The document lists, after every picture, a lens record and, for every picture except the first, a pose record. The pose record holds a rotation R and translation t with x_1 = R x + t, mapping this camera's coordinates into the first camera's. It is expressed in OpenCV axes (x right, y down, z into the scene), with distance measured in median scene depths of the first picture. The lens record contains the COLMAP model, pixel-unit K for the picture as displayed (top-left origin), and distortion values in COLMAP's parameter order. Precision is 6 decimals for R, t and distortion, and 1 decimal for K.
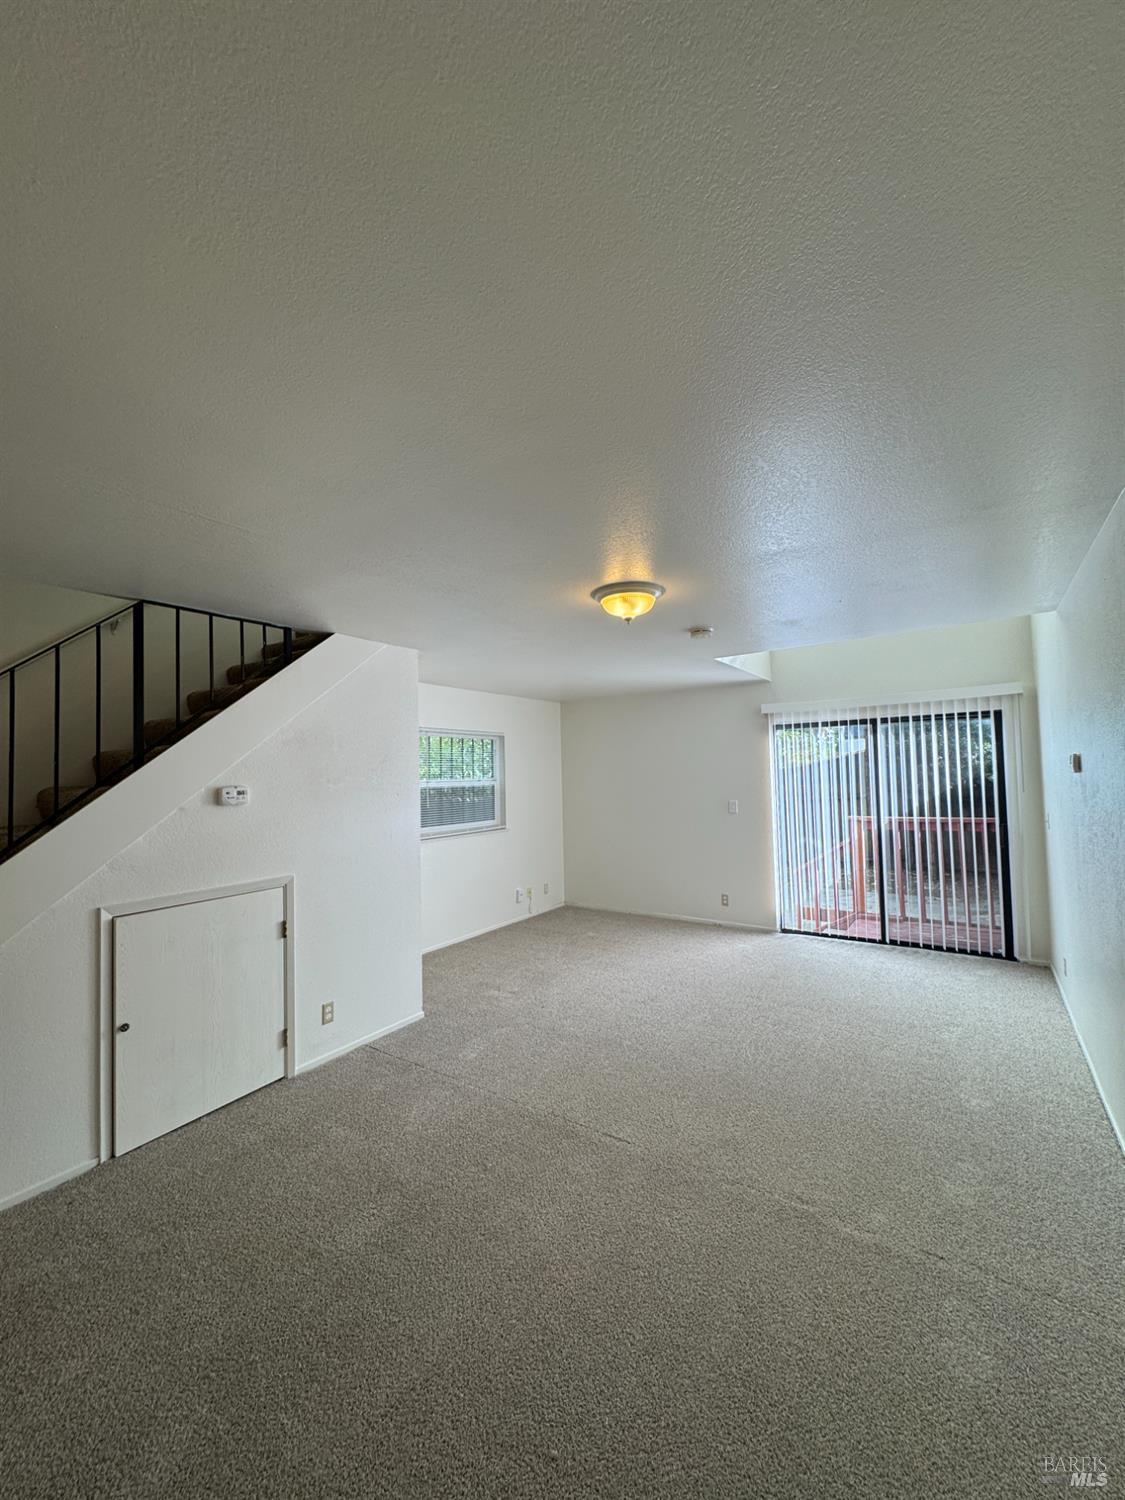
lens RADIAL K [[594.5, 0, 563.0], [0, 594.5, 749.7], [0, 0, 1]] dist [-0.003004, 0.000591]
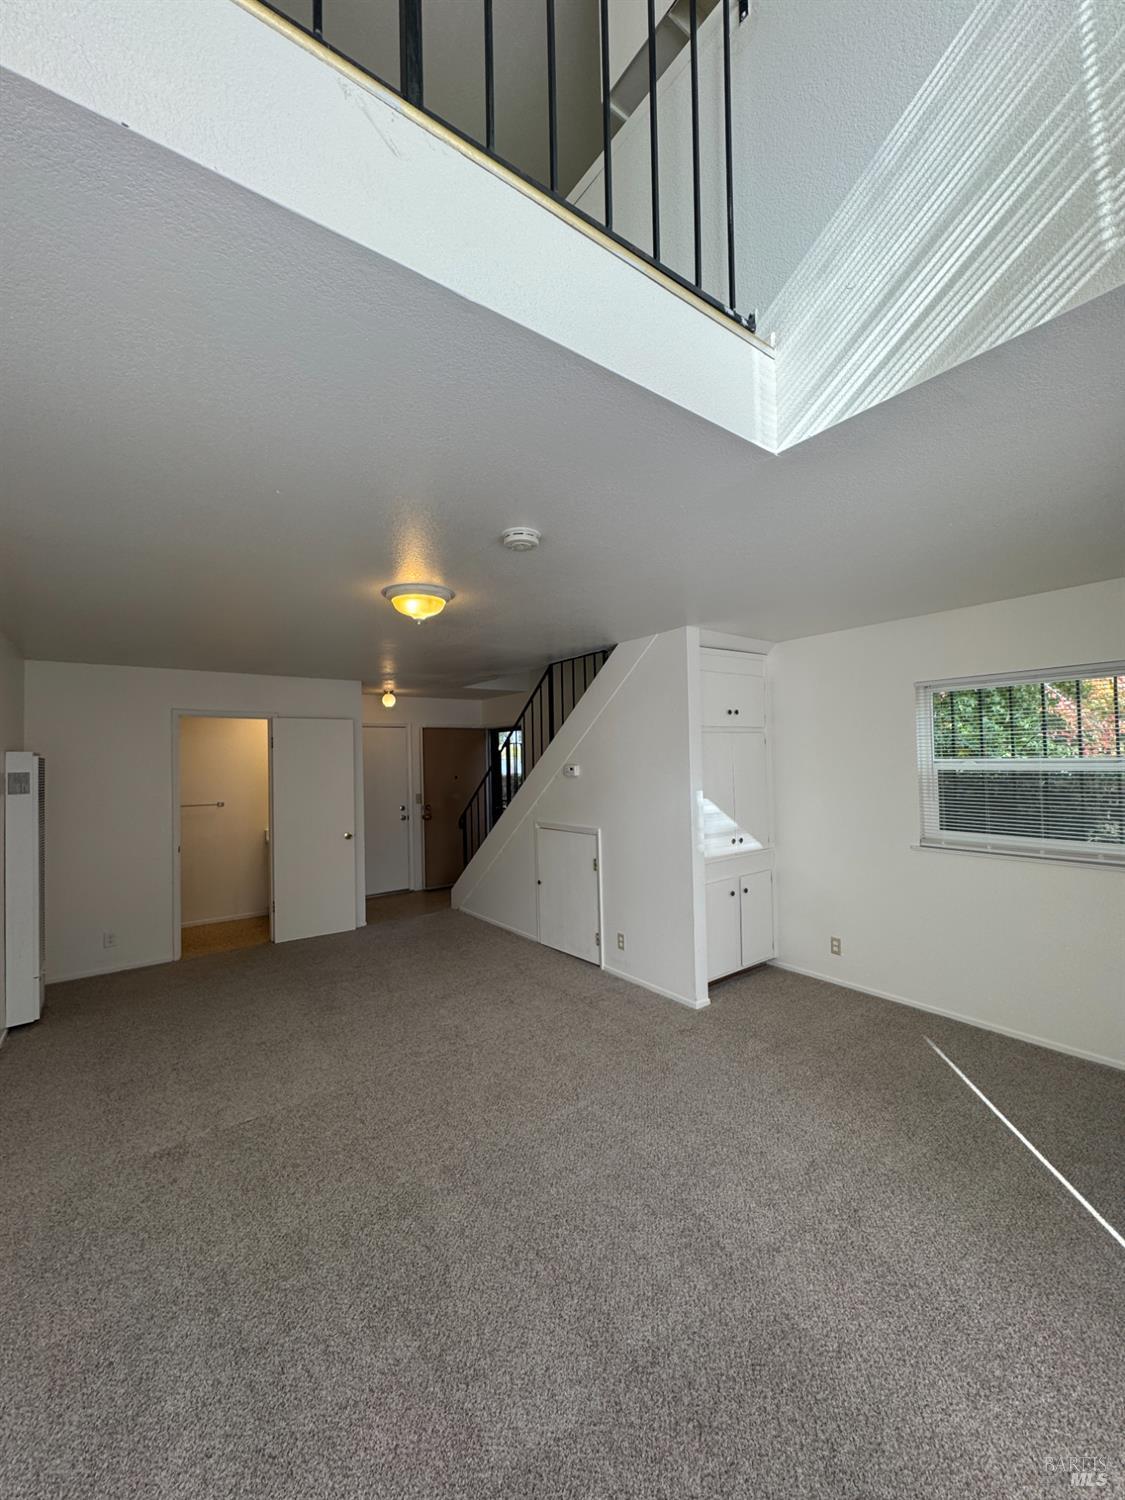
lens RADIAL K [[594.5, 0, 563.0], [0, 594.5, 749.7], [0, 0, 1]] dist [-0.003004, 0.000591]
pose [[-0.310150, 0.006660, -0.950664, 0.633019], [0.063413, 0.997893, -0.013697, 0.026748], [0.948570, -0.064533, -0.309919, 0.951515]]
